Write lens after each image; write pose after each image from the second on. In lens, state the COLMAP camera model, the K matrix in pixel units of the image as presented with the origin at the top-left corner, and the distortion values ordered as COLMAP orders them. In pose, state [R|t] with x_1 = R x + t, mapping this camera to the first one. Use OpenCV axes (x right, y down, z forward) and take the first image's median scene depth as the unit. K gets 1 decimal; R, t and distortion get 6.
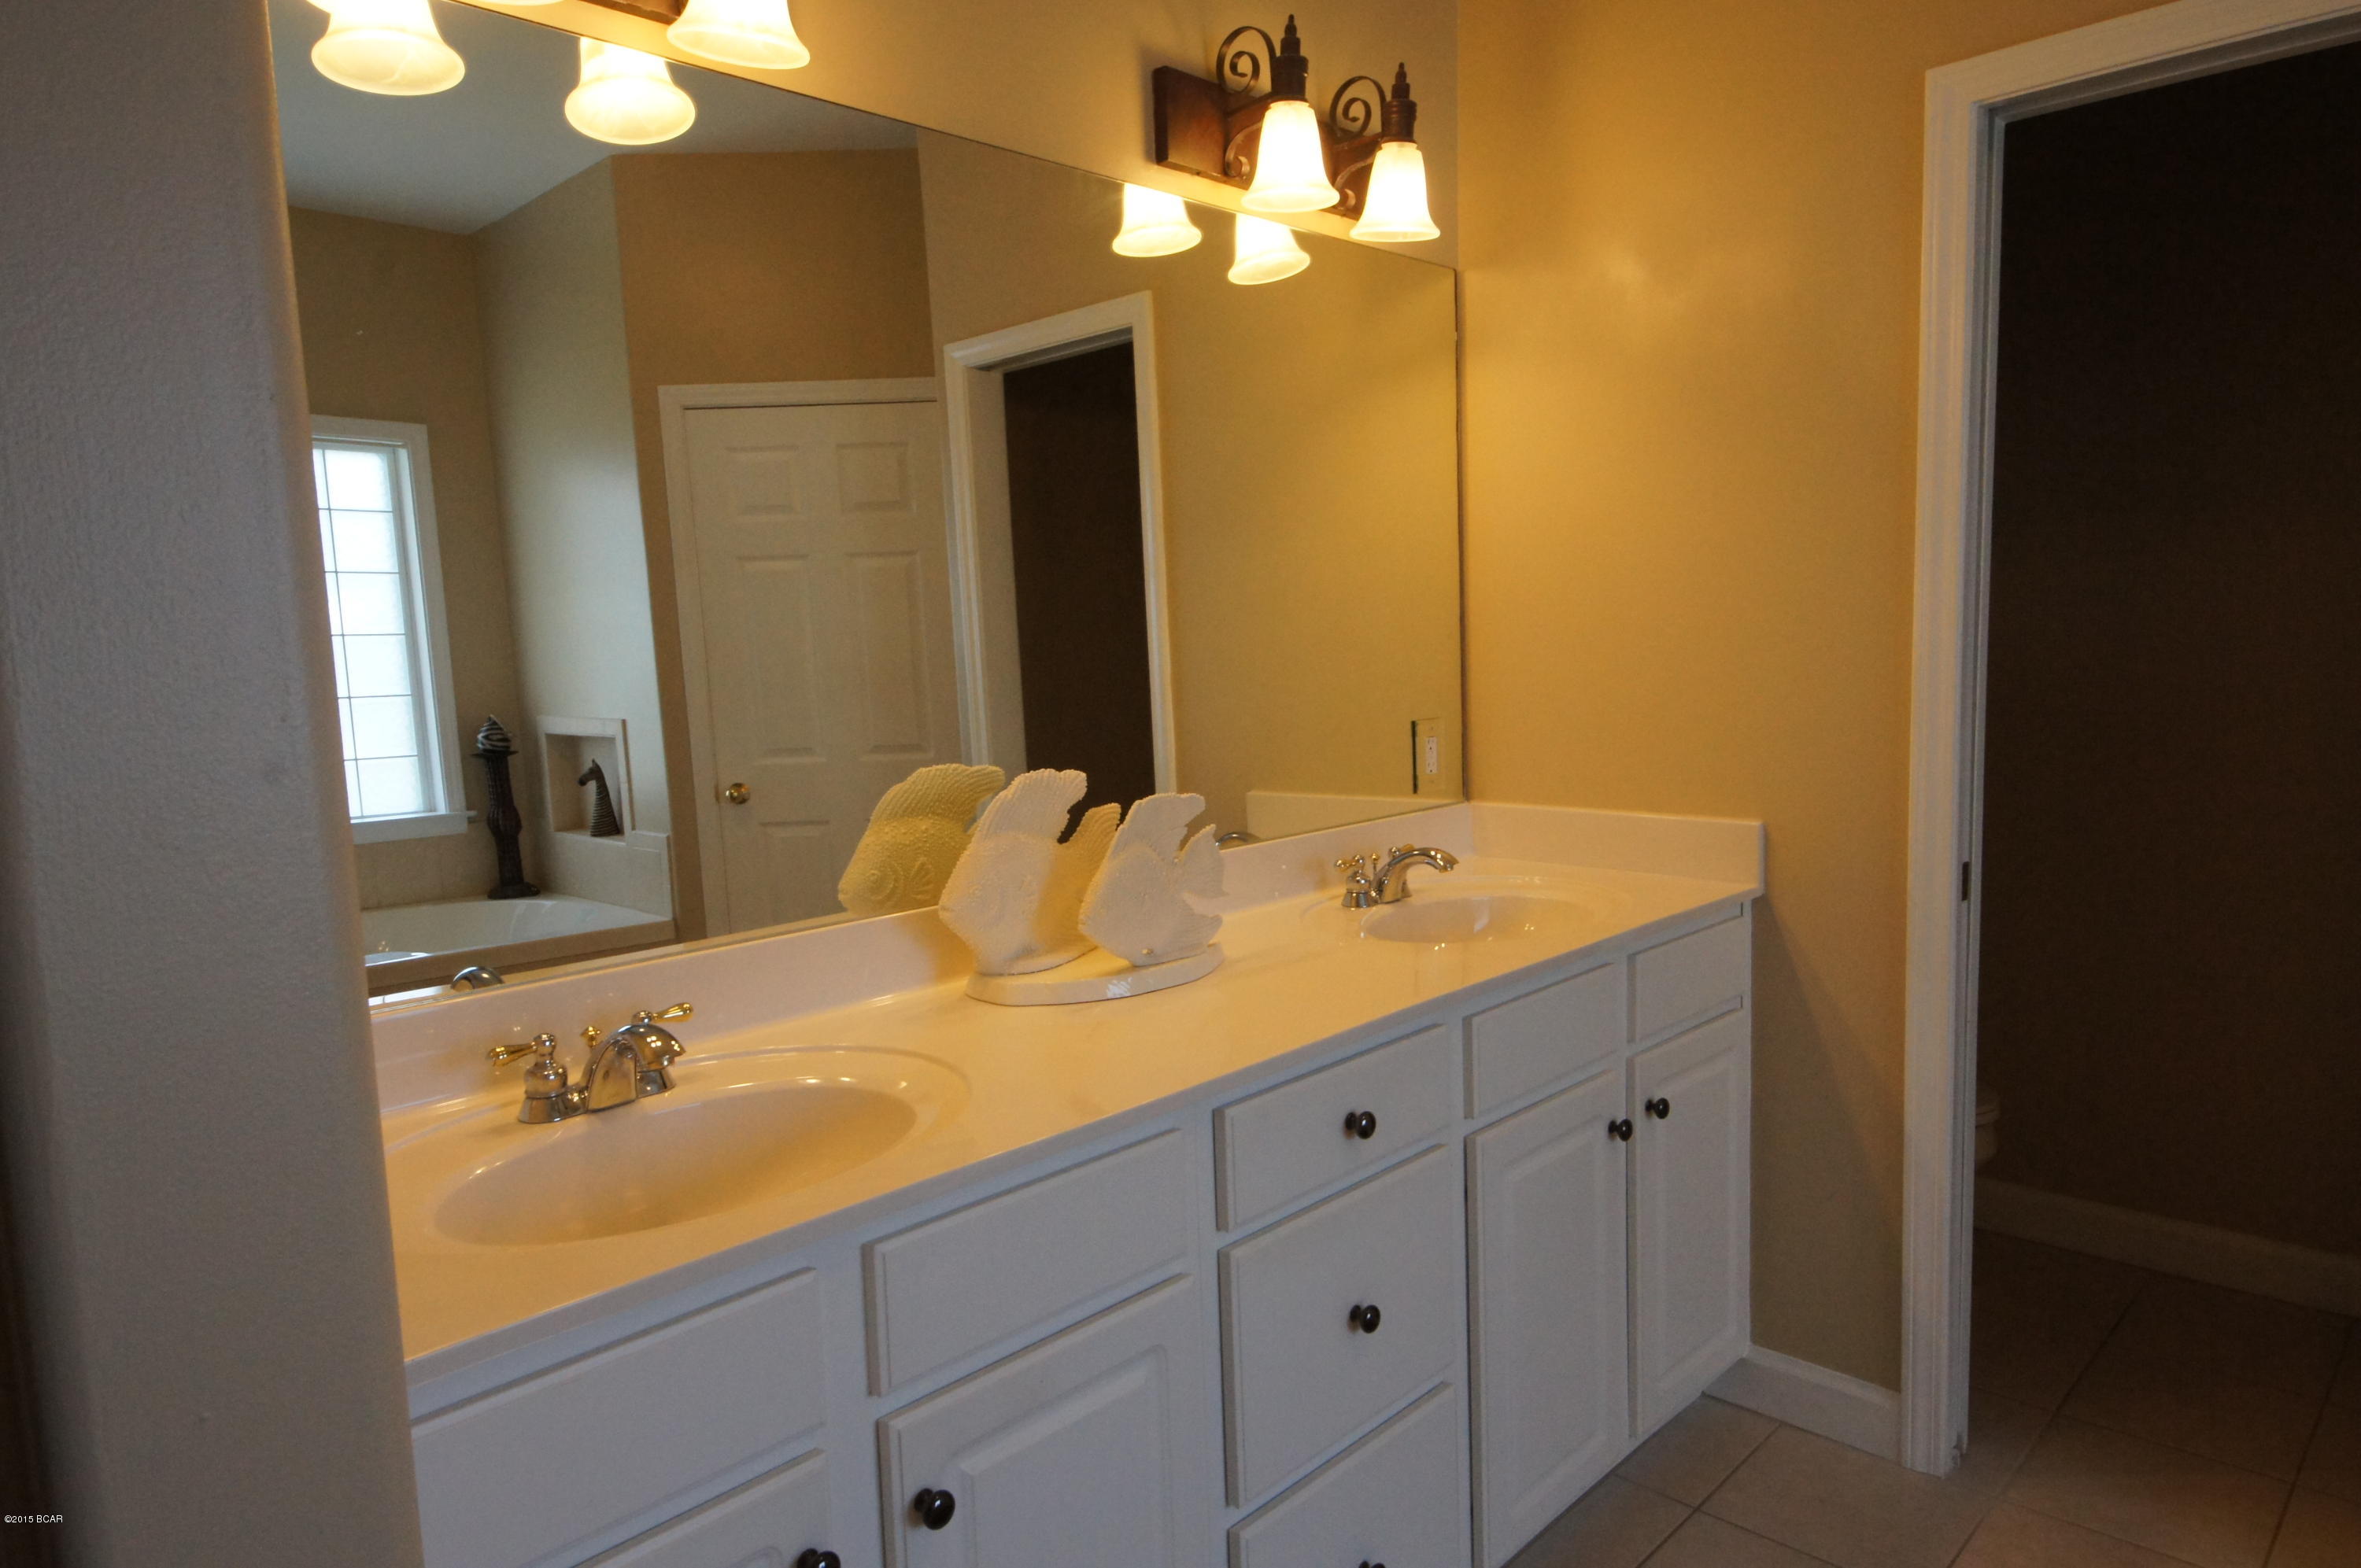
lens RADIAL K [[1475.6, 0, 1163.2], [0, 1475.6, 794.7], [0, 0, 1]] dist [0.045288, -0.034500]
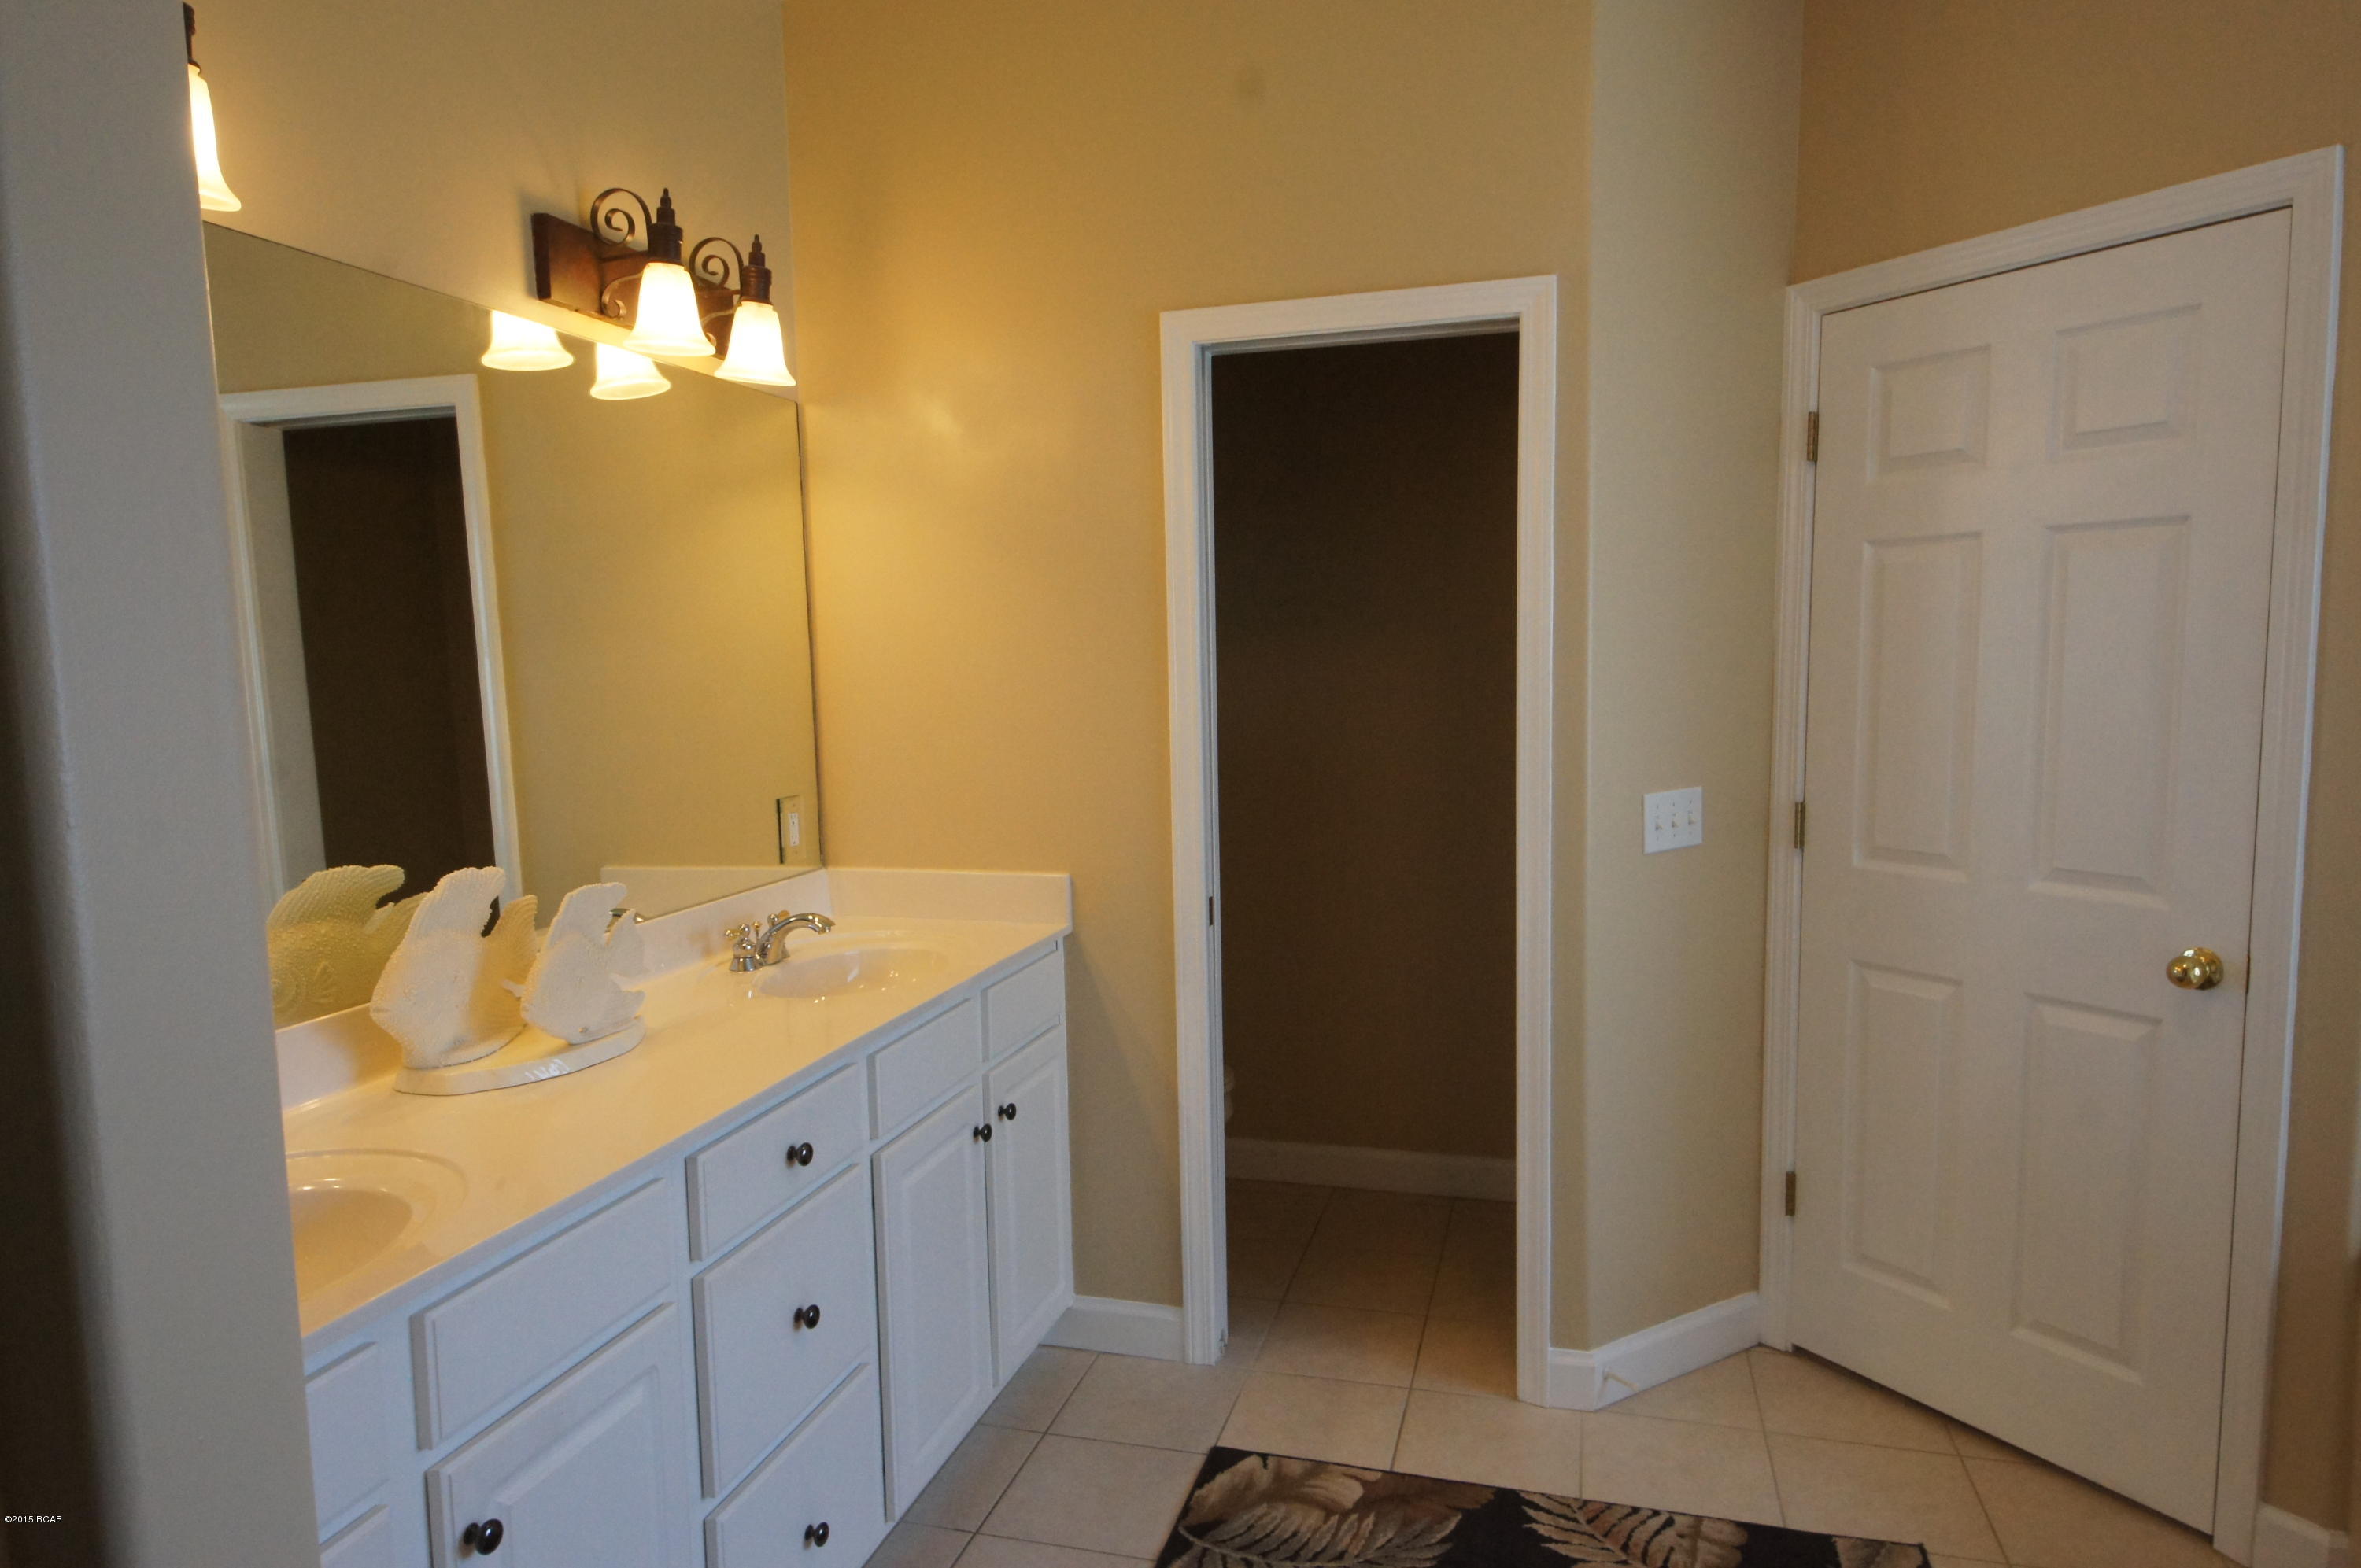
lens RADIAL K [[1475.6, 0, 1175.7], [0, 1475.6, 790.4], [0, 0, 1]] dist [0.045288, -0.034500]
pose [[0.878325, -0.028486, 0.477215, -0.123702], [0.042712, 0.998907, -0.018984, -0.027166], [-0.476153, 0.037057, 0.878581, -0.158921]]
